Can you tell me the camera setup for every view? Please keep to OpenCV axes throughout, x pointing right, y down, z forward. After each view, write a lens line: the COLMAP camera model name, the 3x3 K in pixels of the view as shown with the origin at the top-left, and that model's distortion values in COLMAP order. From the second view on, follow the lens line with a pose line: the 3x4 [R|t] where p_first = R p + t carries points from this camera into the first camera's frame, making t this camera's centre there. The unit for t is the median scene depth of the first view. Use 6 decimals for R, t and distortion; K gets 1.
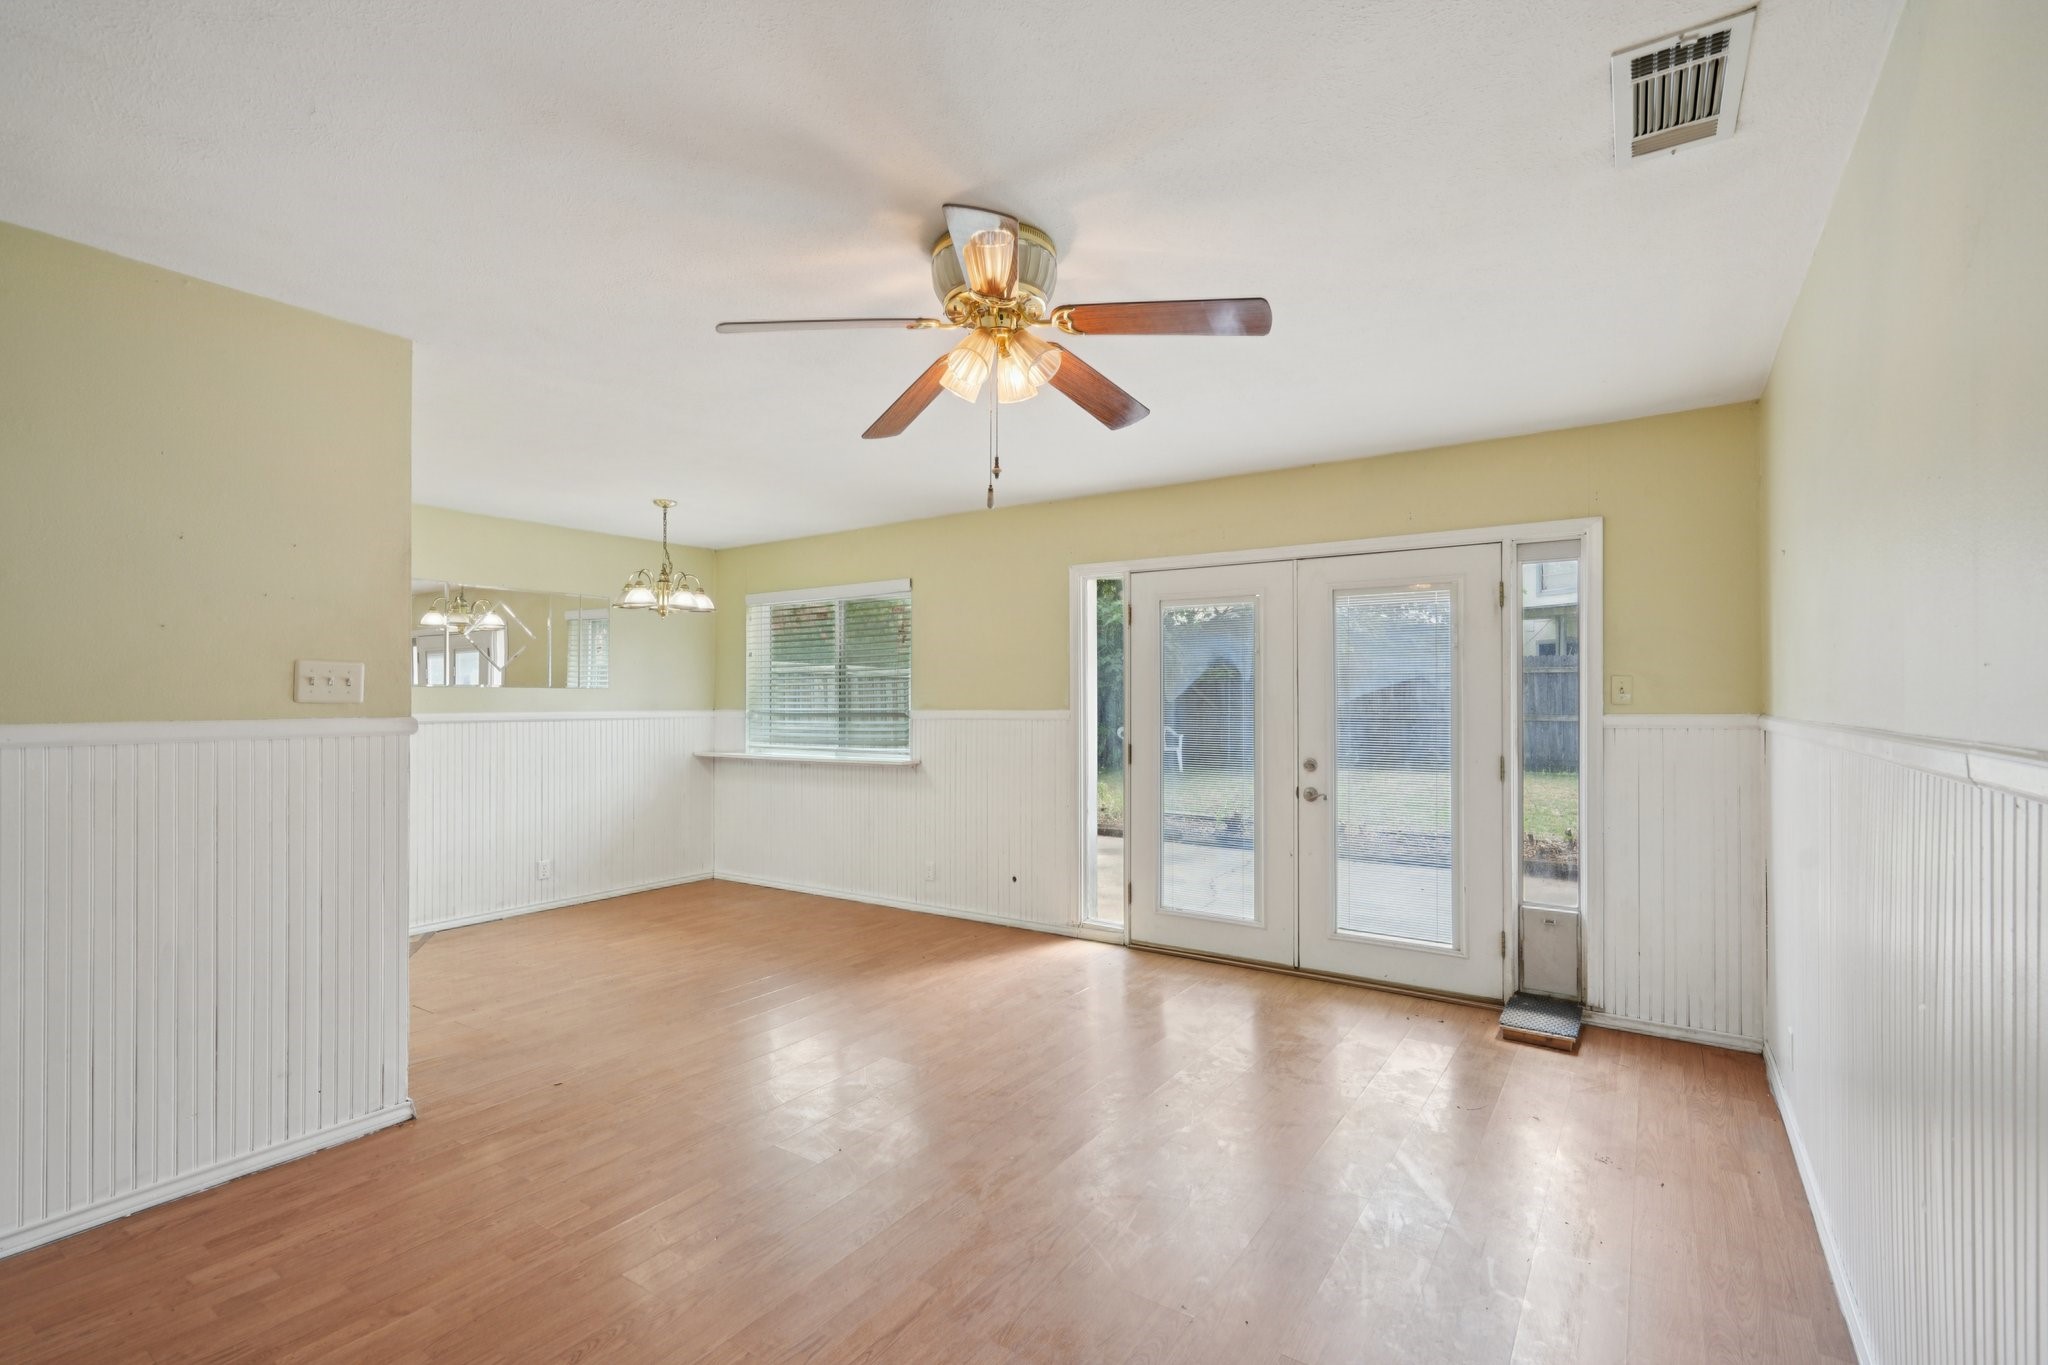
lens RADIAL K [[930.6, 0, 1029.7], [0, 930.6, 684.7], [0, 0, 1]] dist [-0.008850, 0.003800]
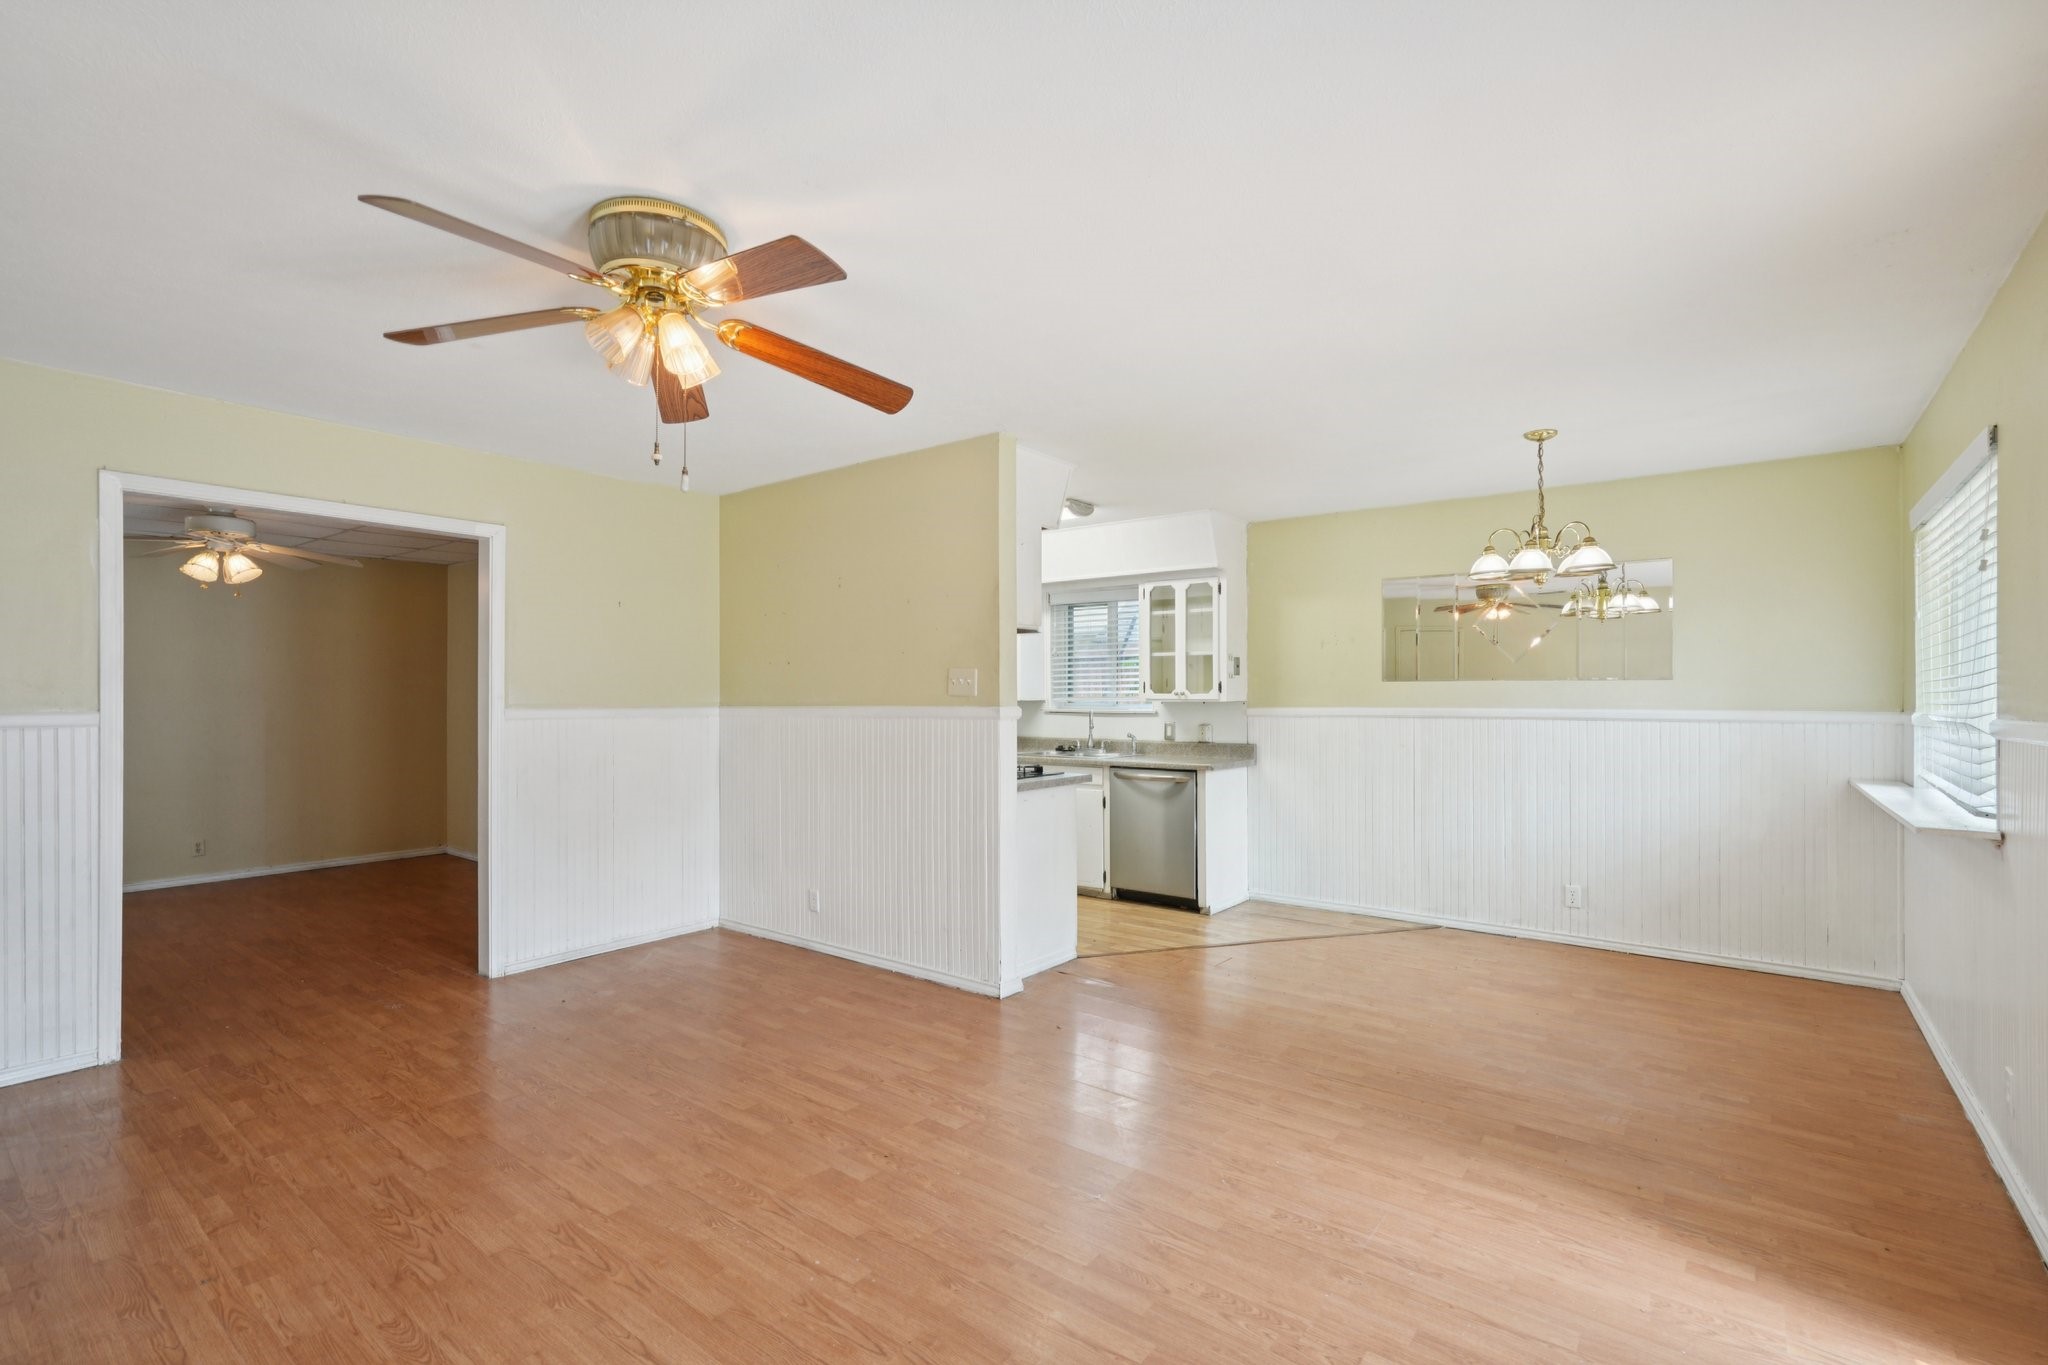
lens RADIAL K [[930.6, 0, 1019.4], [0, 930.6, 691.7], [0, 0, 1]] dist [-0.008850, 0.003800]
pose [[-0.072796, -0.000569, -0.997347, 0.404800], [0.014640, 0.999891, -0.001639, 0.008970], [0.997239, -0.014720, -0.072780, 0.650127]]
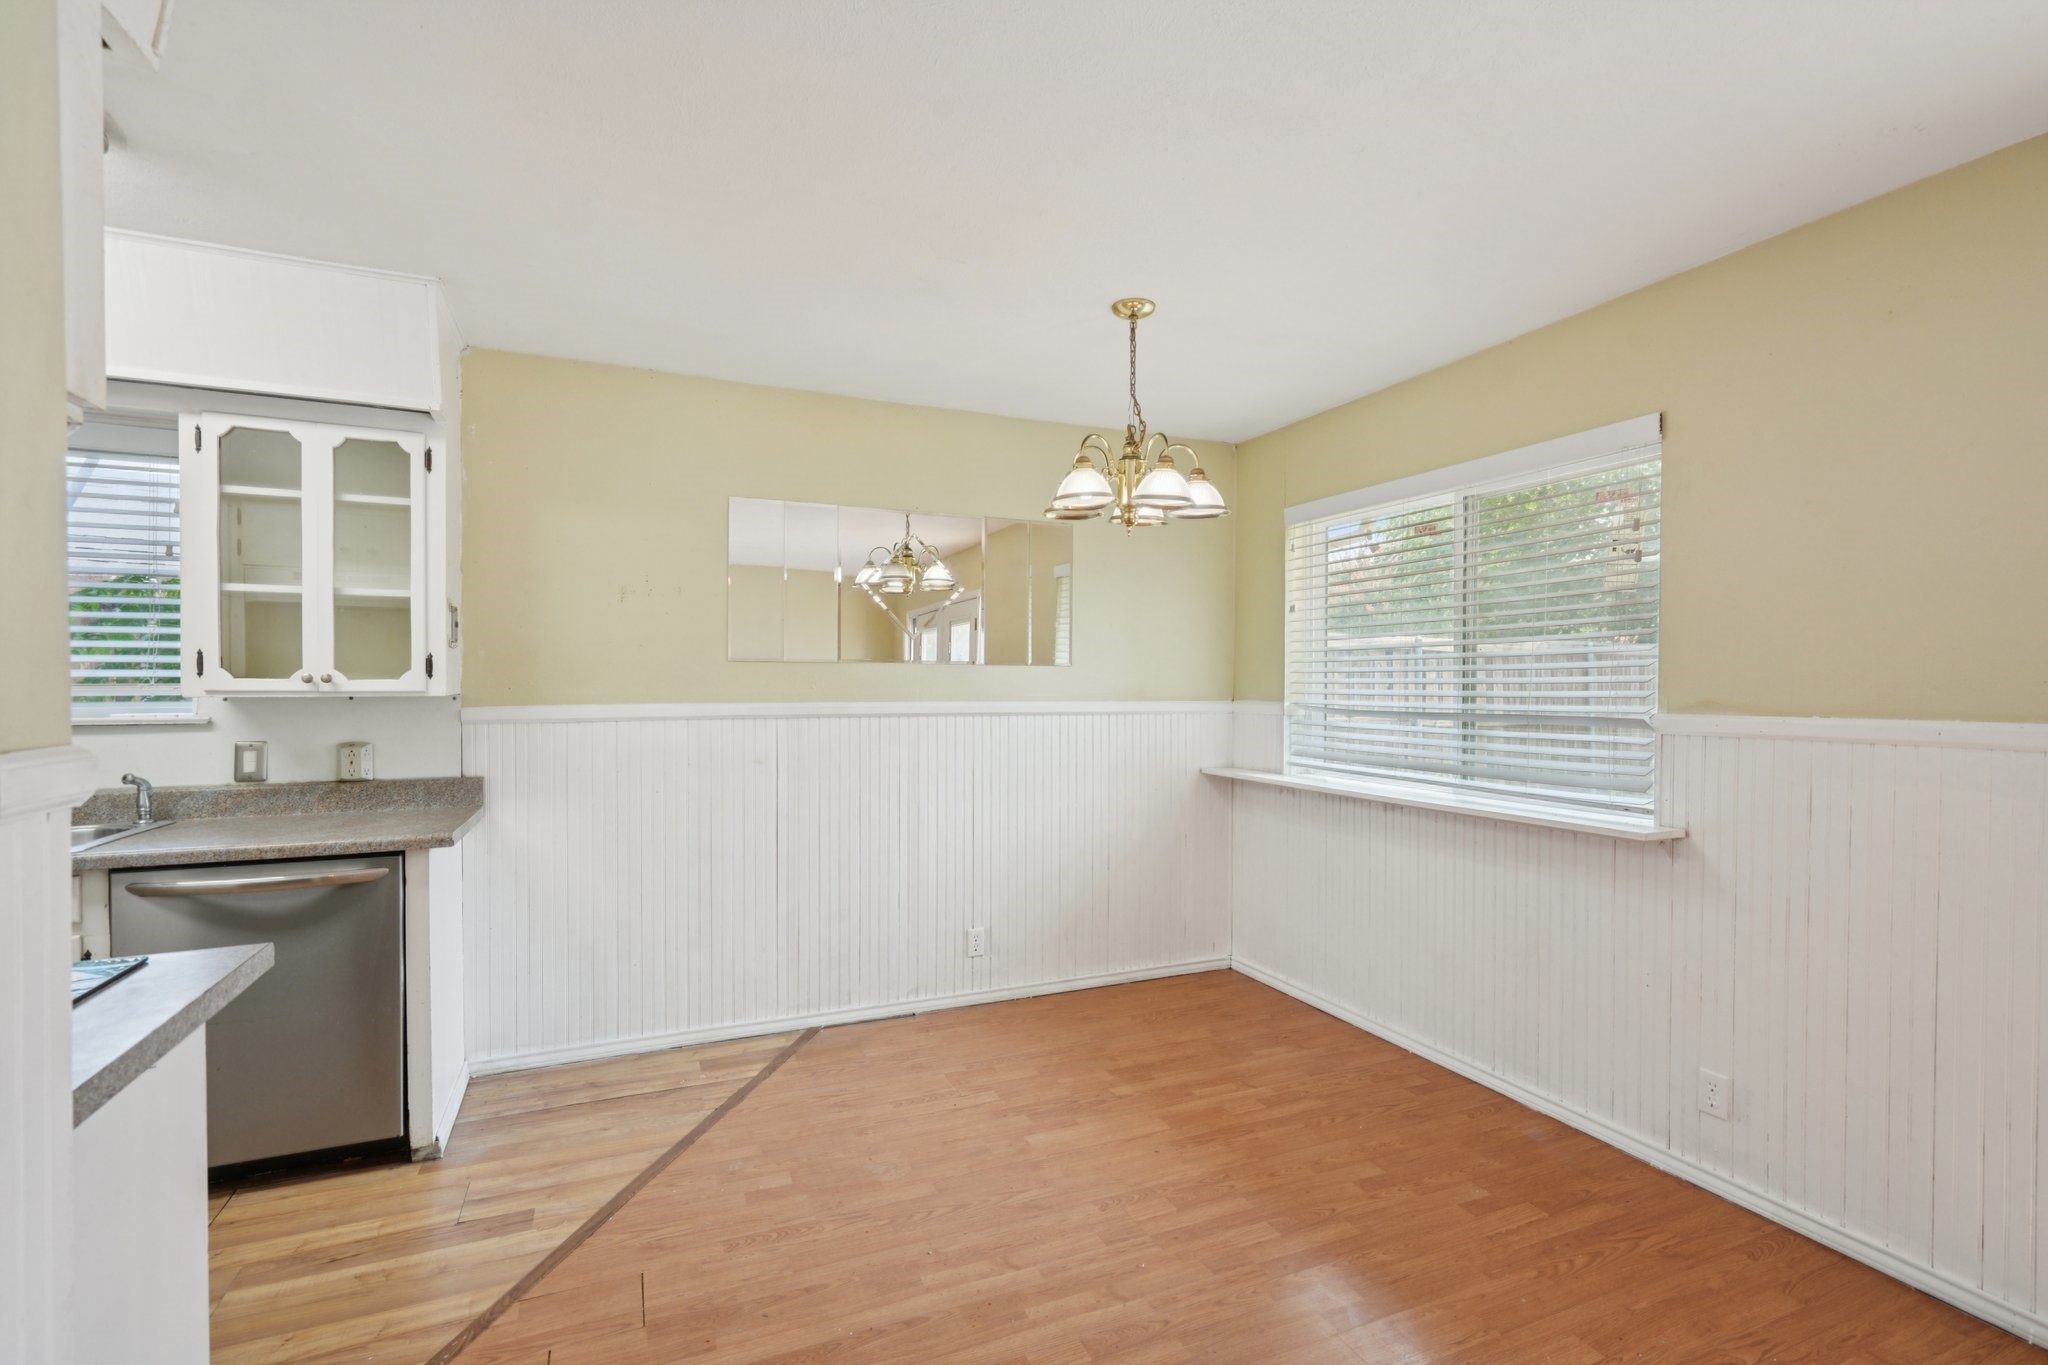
lens RADIAL K [[930.6, 0, 1019.1], [0, 930.6, 687.6], [0, 0, 1]] dist [-0.008850, 0.003800]
pose [[0.841440, 0.012425, -0.540208, -0.167683], [0.000414, 0.999720, 0.023640, 0.004986], [0.540351, -0.020115, 0.841199, 0.540063]]
